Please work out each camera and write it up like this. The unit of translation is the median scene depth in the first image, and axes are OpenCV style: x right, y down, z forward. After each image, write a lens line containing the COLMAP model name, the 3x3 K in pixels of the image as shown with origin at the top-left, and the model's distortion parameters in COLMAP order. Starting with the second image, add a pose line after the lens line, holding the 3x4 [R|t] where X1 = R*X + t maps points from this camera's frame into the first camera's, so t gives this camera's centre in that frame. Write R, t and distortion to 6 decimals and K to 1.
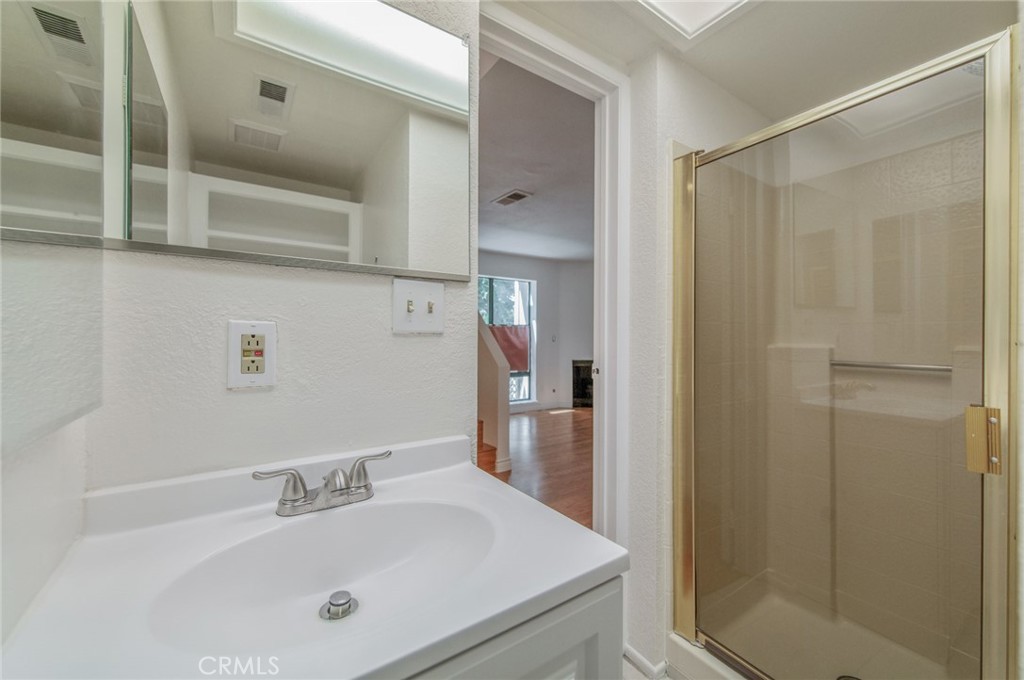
lens RADIAL K [[400.7, 0, 510.8], [0, 400.7, 331.3], [0, 0, 1]] dist [0.014425, -0.004380]
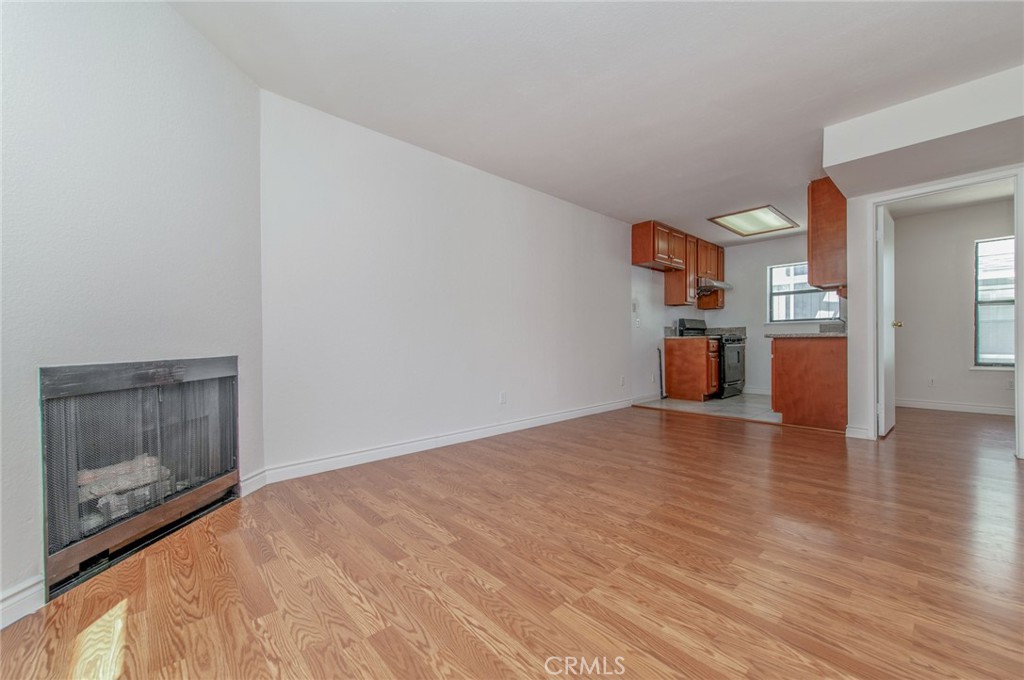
lens RADIAL K [[400.7, 0, 513.8], [0, 400.7, 341.9], [0, 0, 1]] dist [0.014425, -0.004380]
pose [[-0.152135, -0.002179, 0.988357, -0.086012], [-0.000468, 0.999998, 0.002132, 0.058838], [-0.988360, -0.000138, -0.152135, 0.813802]]
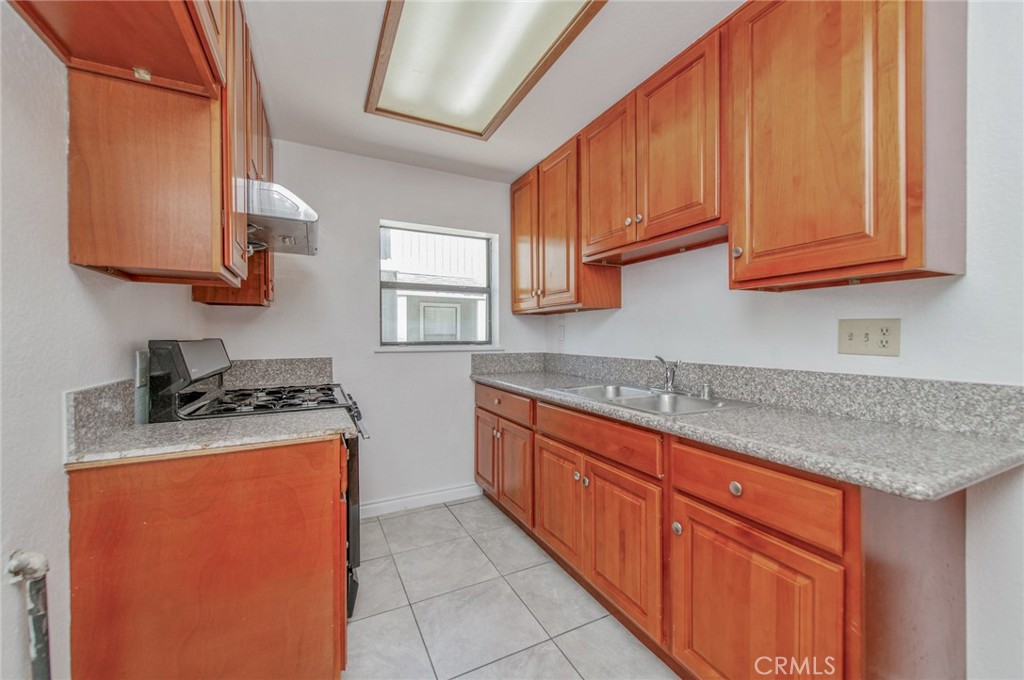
lens RADIAL K [[400.7, 0, 508.7], [0, 400.7, 338.2], [0, 0, 1]] dist [0.014425, -0.004380]
pose [[-0.989646, -0.001215, 0.143528, 0.584598], [-0.001403, 0.999998, -0.001210, 0.004180], [-0.143526, -0.001399, -0.989646, 0.462172]]
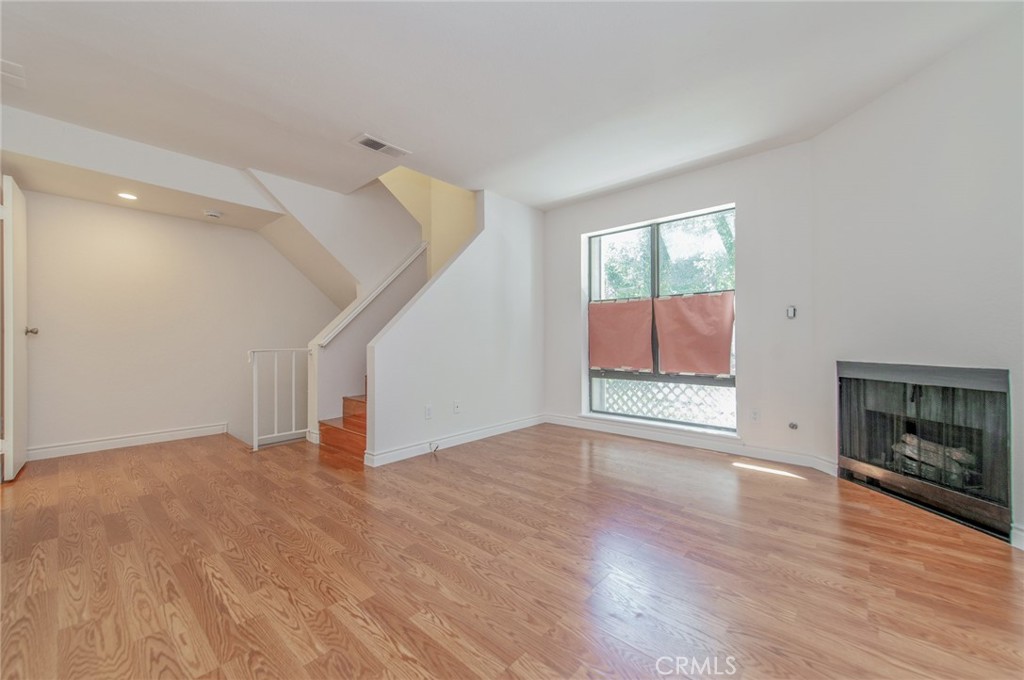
lens RADIAL K [[400.7, 0, 513.7], [0, 400.7, 333.0], [0, 0, 1]] dist [0.014425, -0.004380]
pose [[0.247377, -0.018125, -0.968750, 0.485669], [0.009994, 0.999820, -0.016155, 0.046530], [0.968868, -0.005685, 0.247514, 0.587176]]
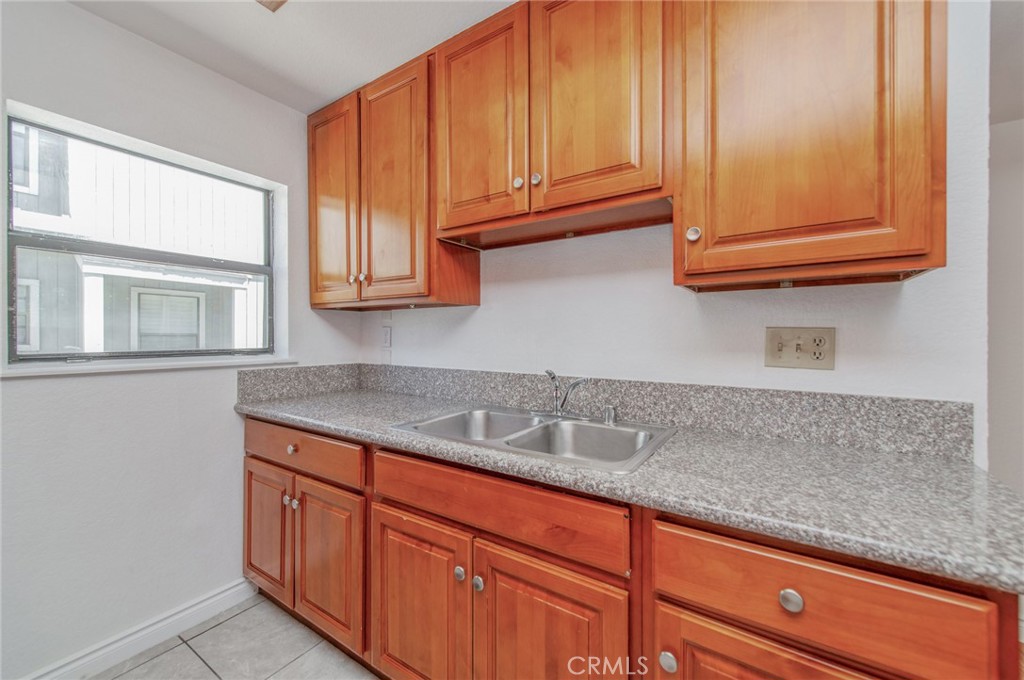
lens RADIAL K [[400.7, 0, 513.2], [0, 400.7, 337.2], [0, 0, 1]] dist [0.014425, -0.004380]
pose [[-0.924159, -0.002496, -0.382001, 0.622454], [-0.001134, 0.999992, -0.003791, -0.001041], [0.382007, -0.003071, -0.924154, 0.347762]]
